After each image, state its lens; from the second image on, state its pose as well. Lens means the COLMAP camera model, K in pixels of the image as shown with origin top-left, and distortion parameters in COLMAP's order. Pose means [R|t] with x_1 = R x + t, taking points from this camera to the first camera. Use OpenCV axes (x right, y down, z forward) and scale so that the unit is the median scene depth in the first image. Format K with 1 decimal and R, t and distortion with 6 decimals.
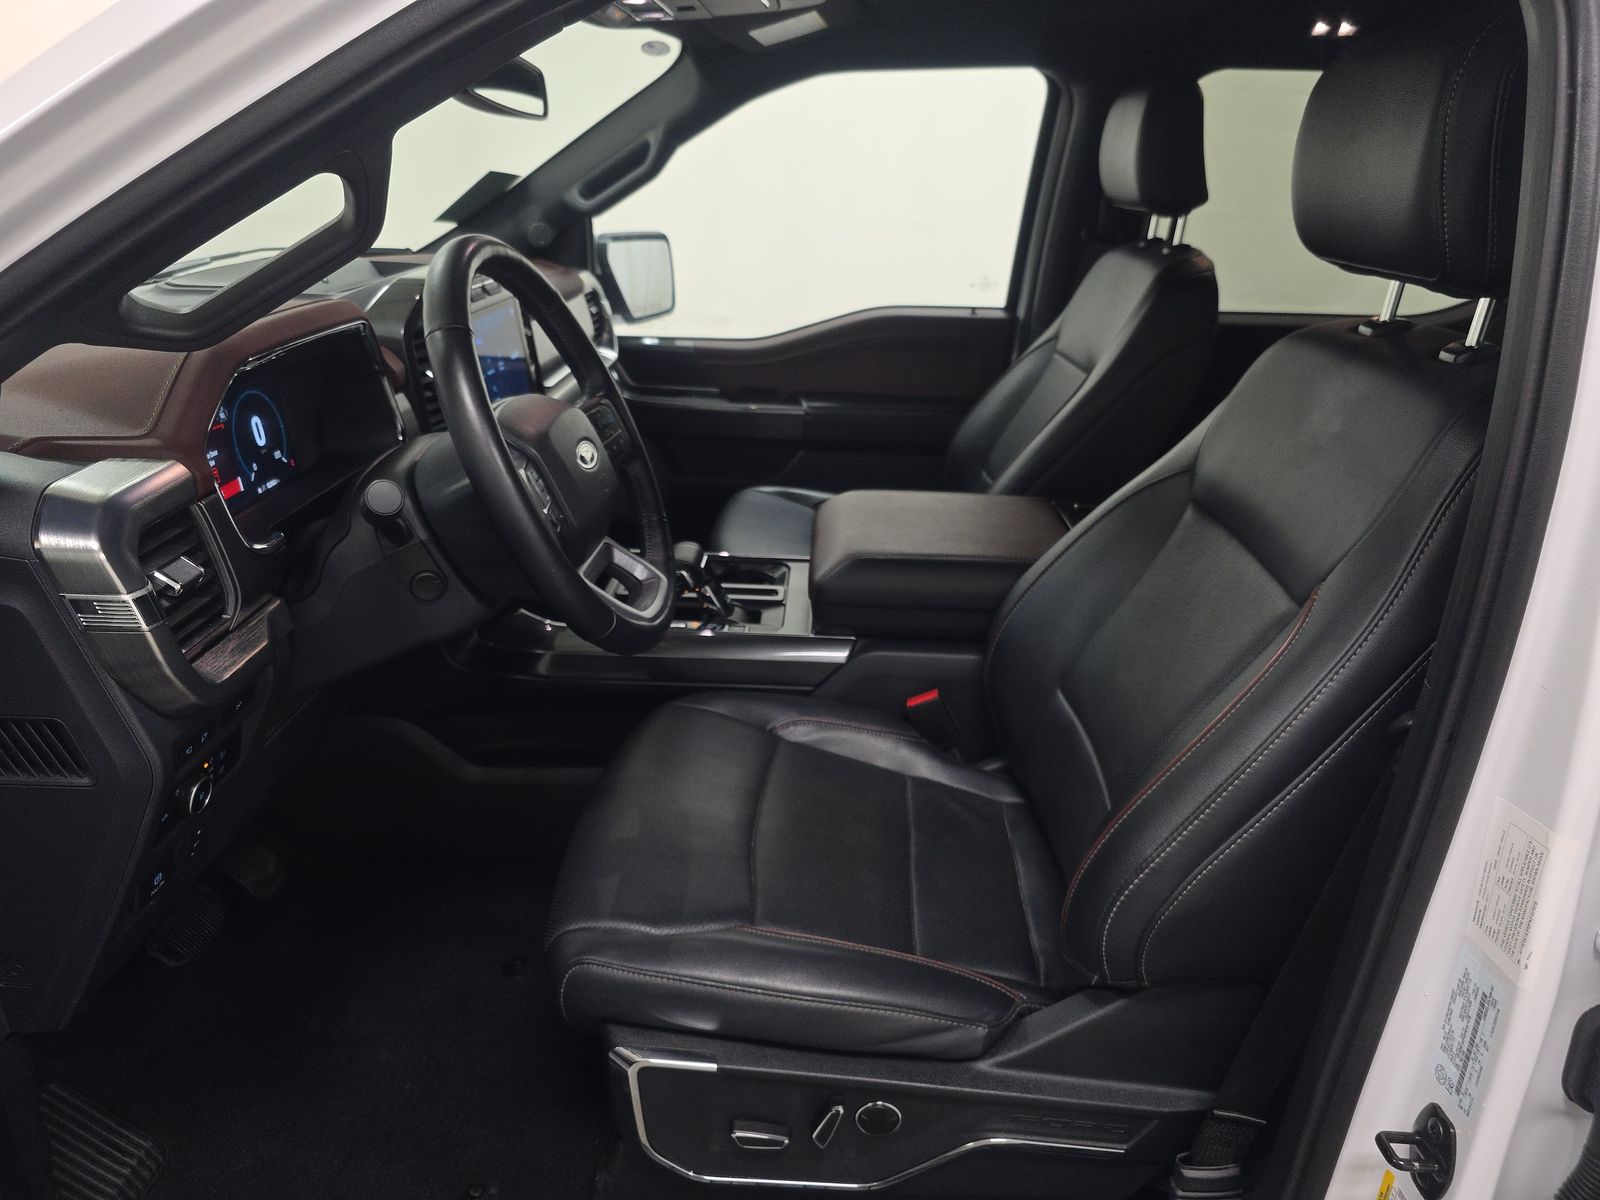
lens RADIAL K [[1058.4, 0, 795.1], [0, 1058.4, 593.4], [0, 0, 1]] dist [0.039301, -0.036013]
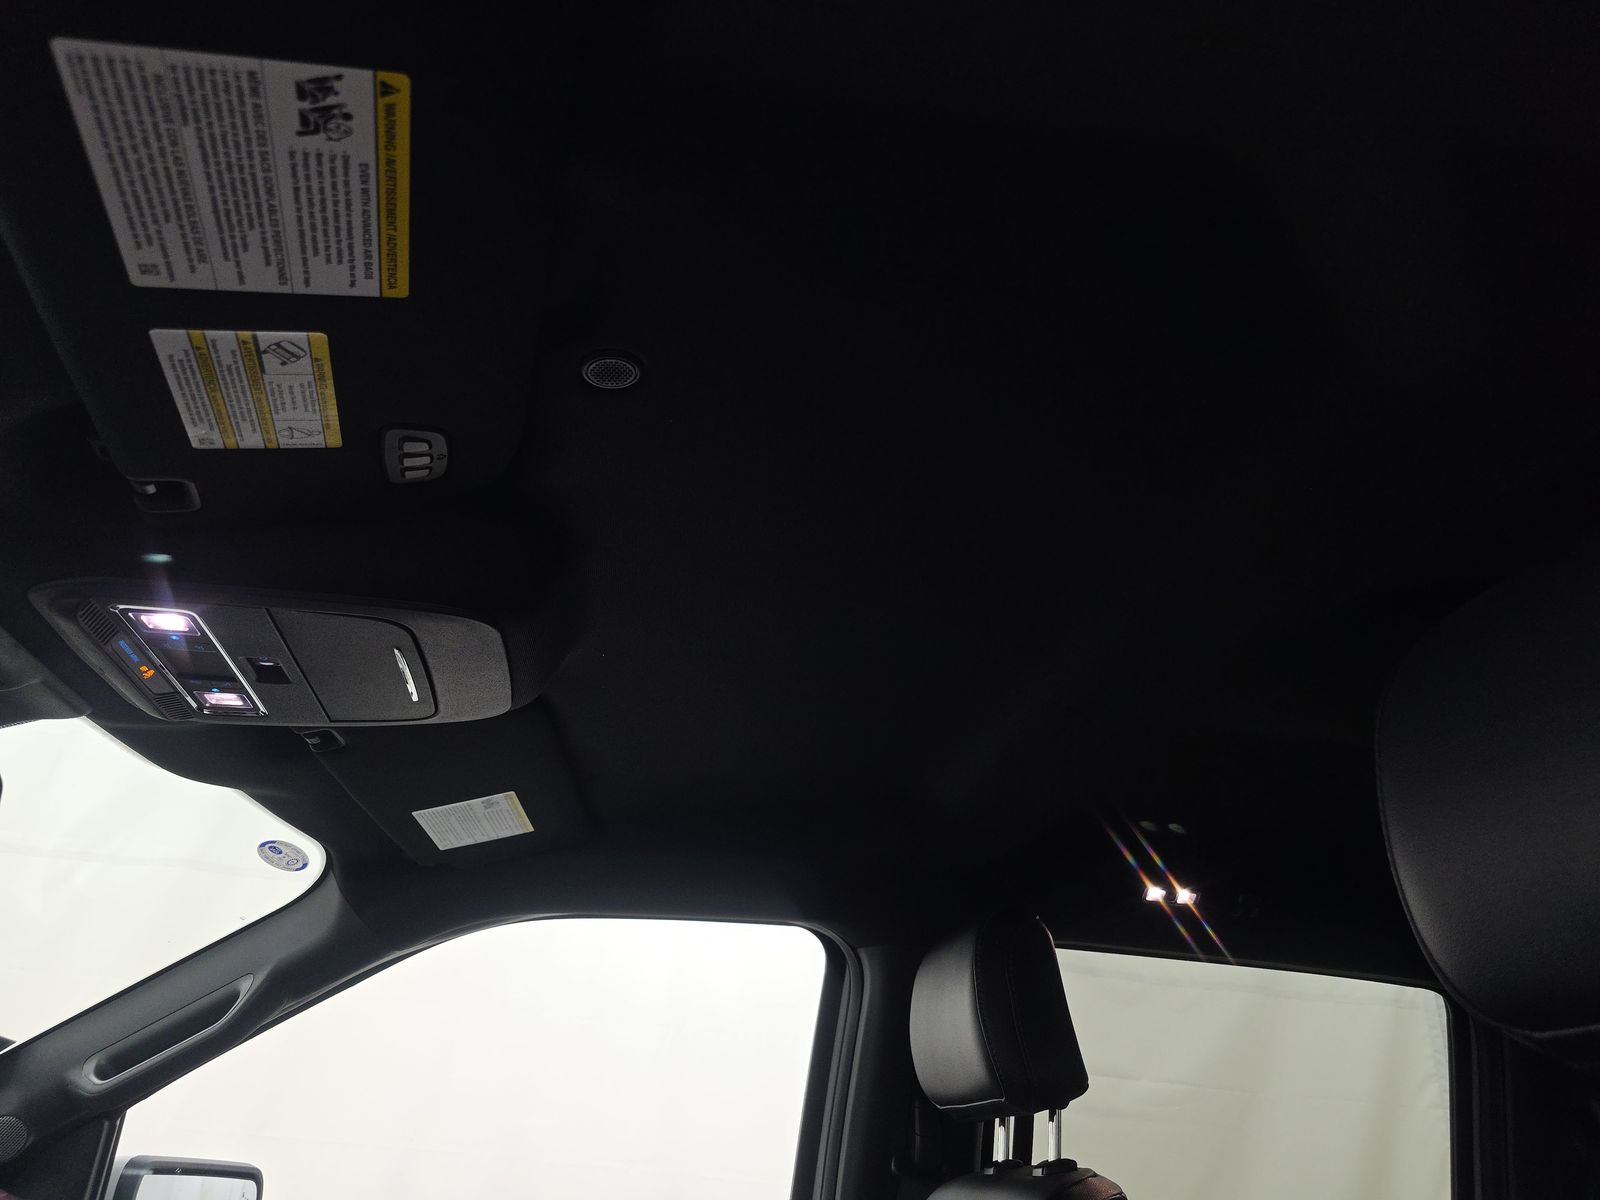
lens RADIAL K [[1058.4, 0, 795.1], [0, 1058.4, 593.4], [0, 0, 1]] dist [0.039301, -0.036013]
pose [[0.980141, 0.122671, 0.155808, 0.068355], [0.044766, 0.628549, -0.776481, -0.055576], [-0.193185, 0.768035, 0.610575, 0.363110]]
